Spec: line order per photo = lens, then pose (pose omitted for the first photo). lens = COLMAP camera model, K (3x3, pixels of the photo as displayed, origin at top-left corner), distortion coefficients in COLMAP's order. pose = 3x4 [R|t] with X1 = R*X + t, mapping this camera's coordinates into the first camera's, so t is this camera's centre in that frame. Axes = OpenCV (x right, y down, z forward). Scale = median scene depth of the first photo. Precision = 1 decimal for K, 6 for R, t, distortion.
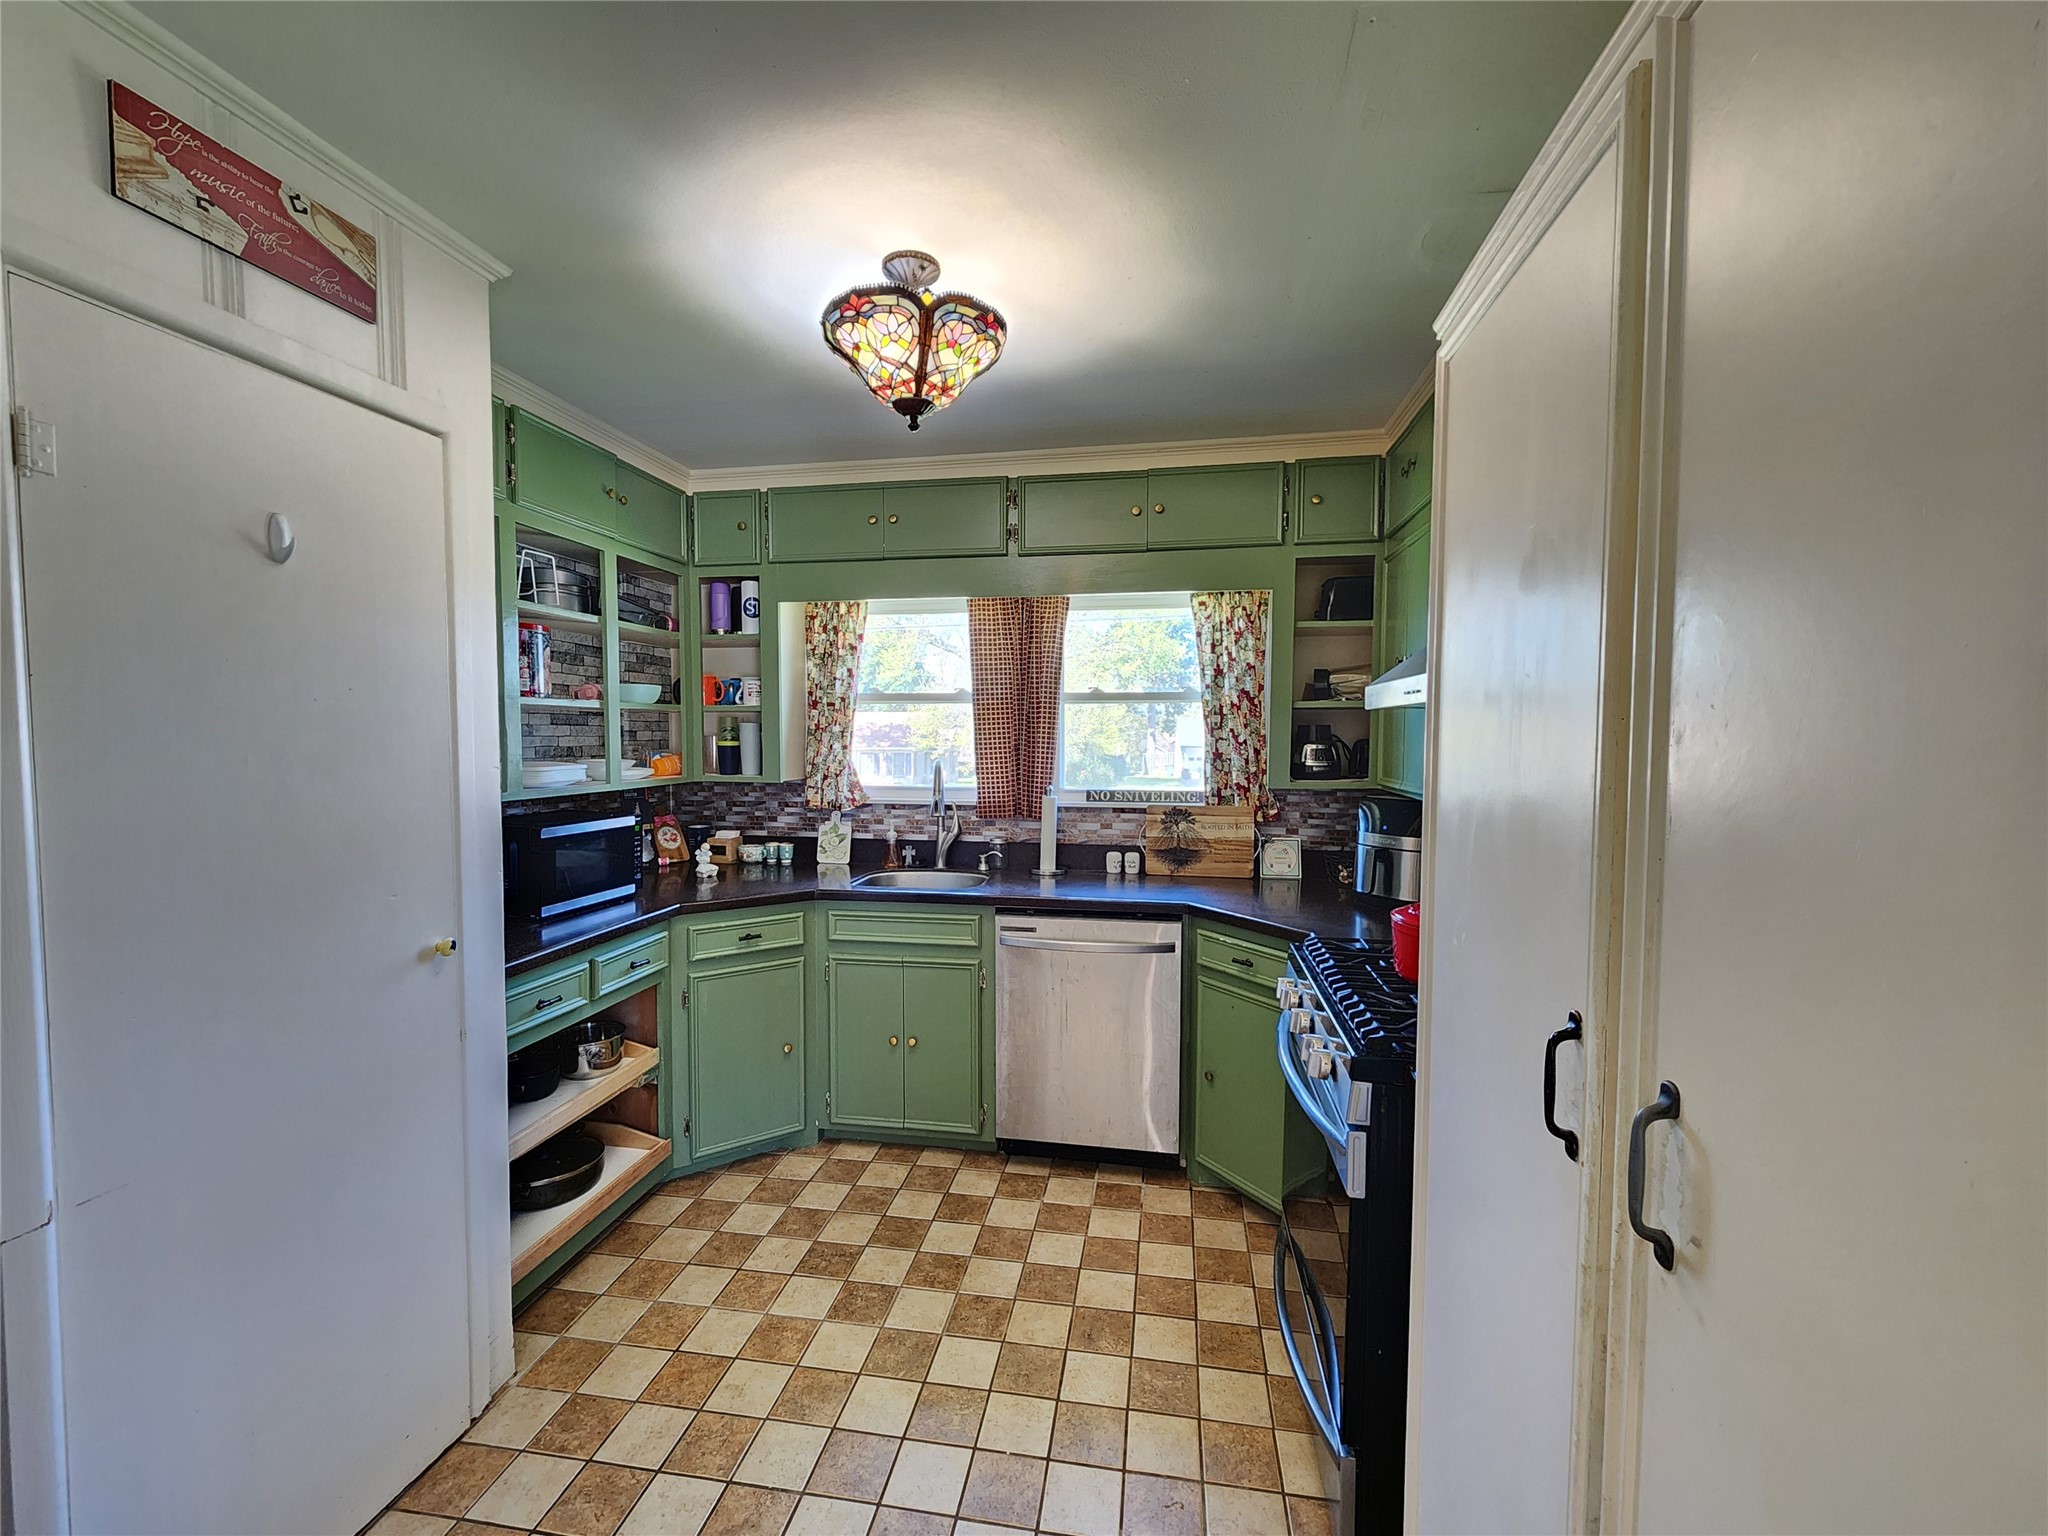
lens RADIAL K [[834.1, 0, 1028.5], [0, 834.1, 772.2], [0, 0, 1]] dist [-0.001162, 0.000086]
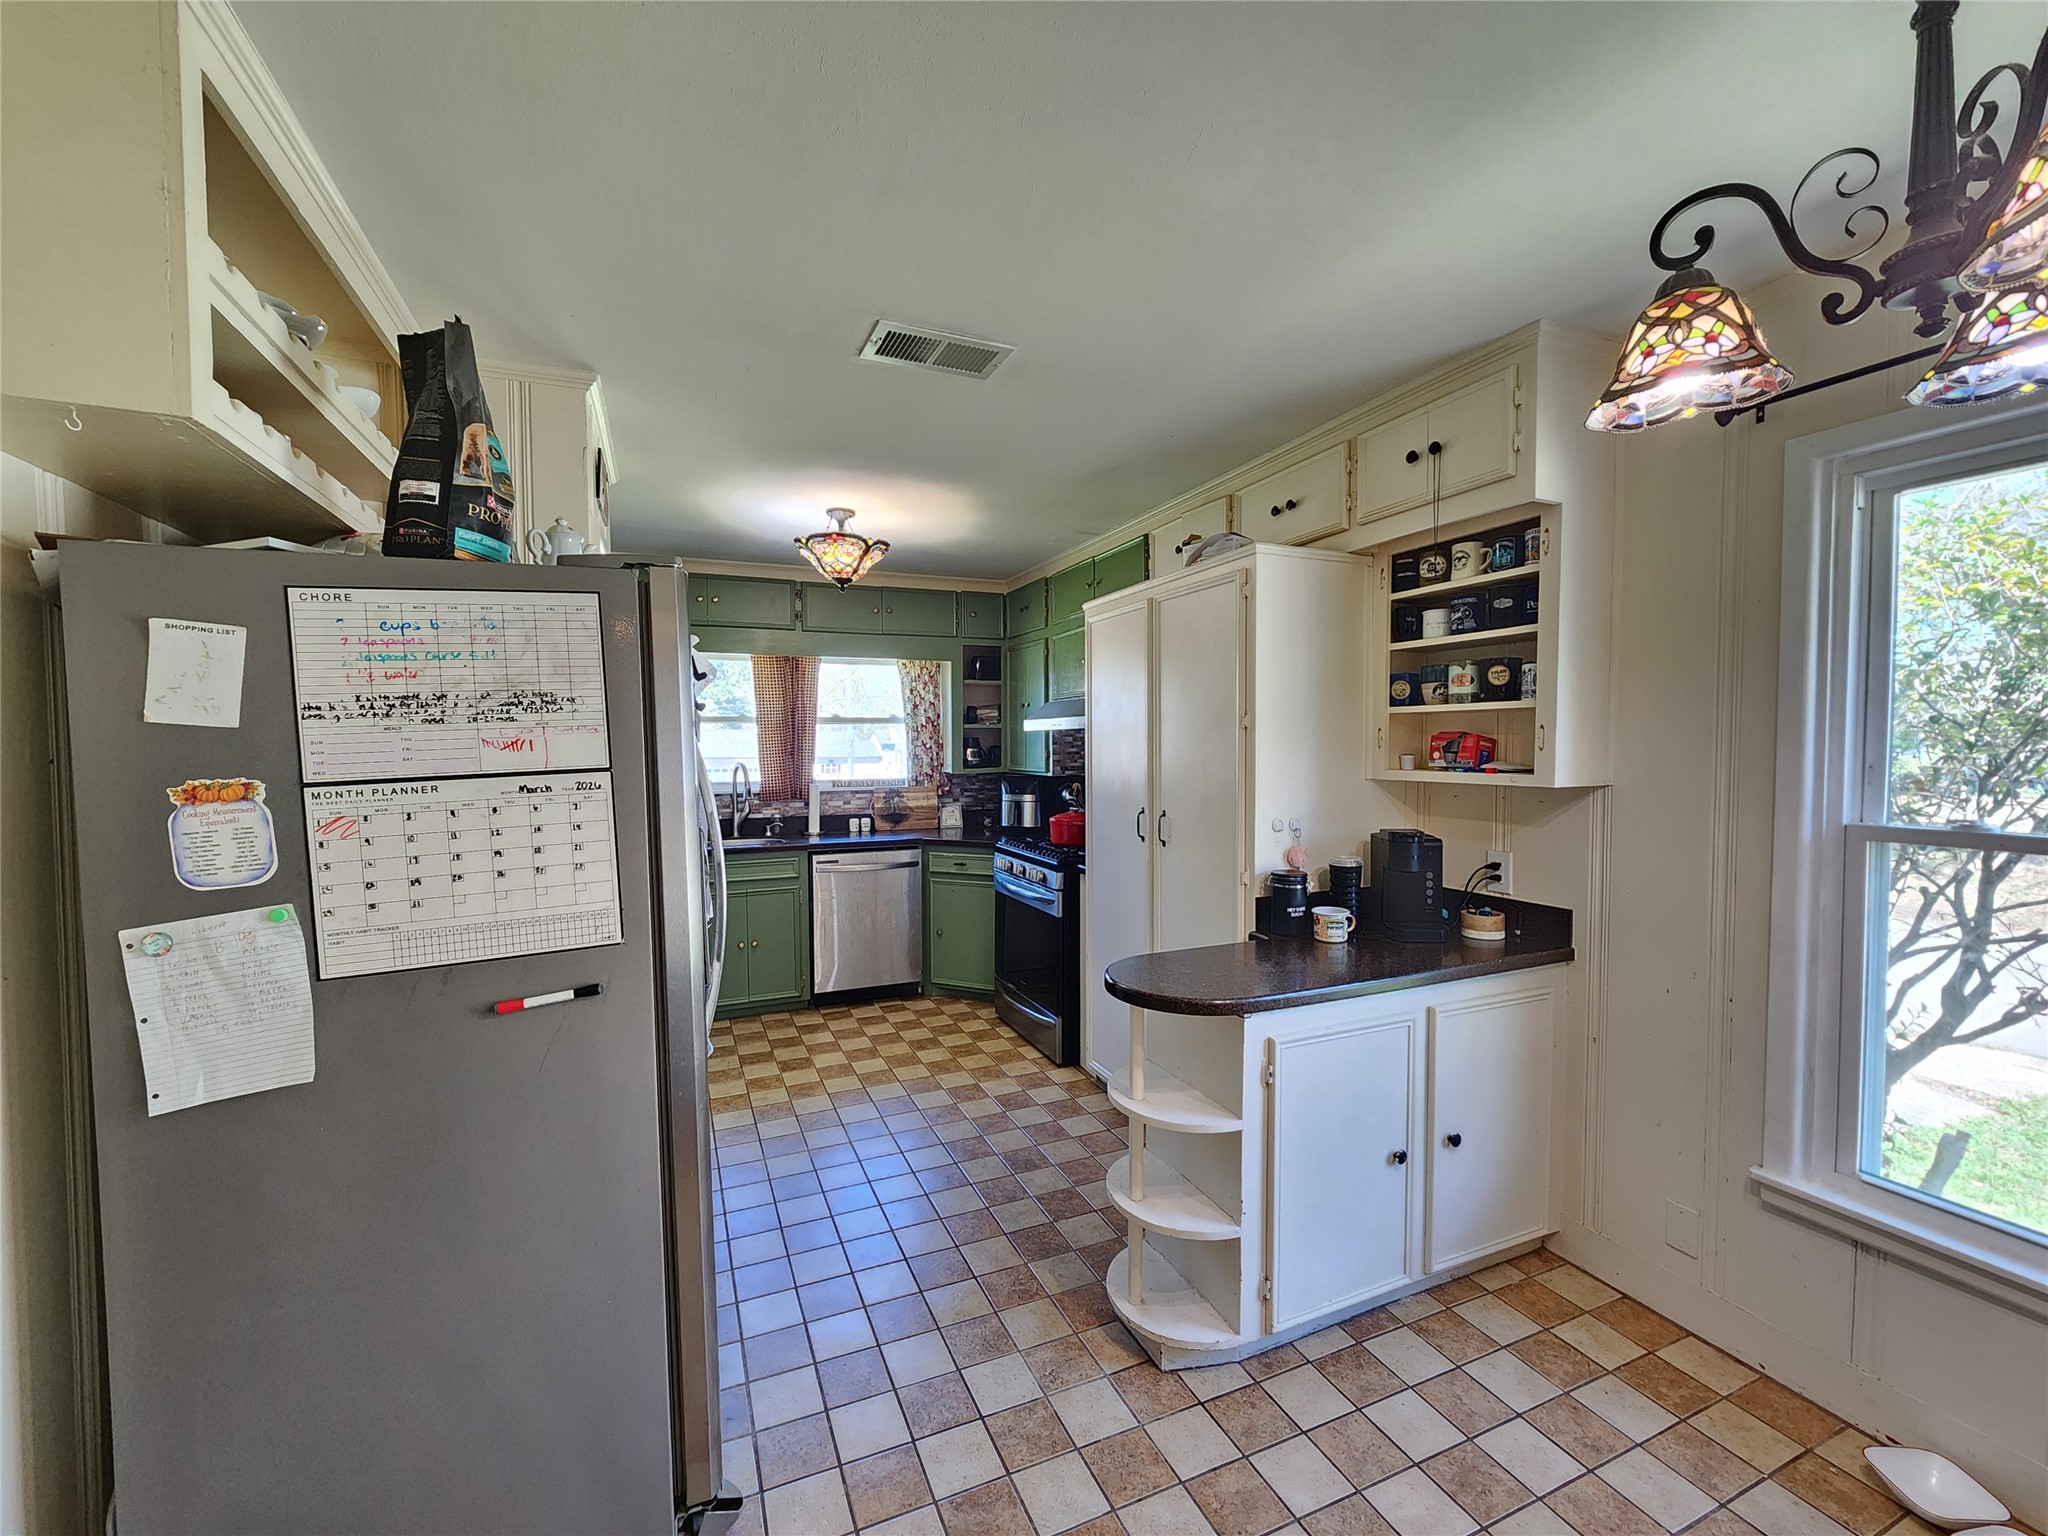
lens RADIAL K [[834.1, 0, 1021.7], [0, 834.1, 772.7], [0, 0, 1]] dist [-0.001162, 0.000086]
pose [[0.841588, -0.026859, 0.539451, -0.497298], [0.033231, 0.999446, -0.002080, 0.023625], [-0.539096, 0.019677, 0.842014, -0.519790]]
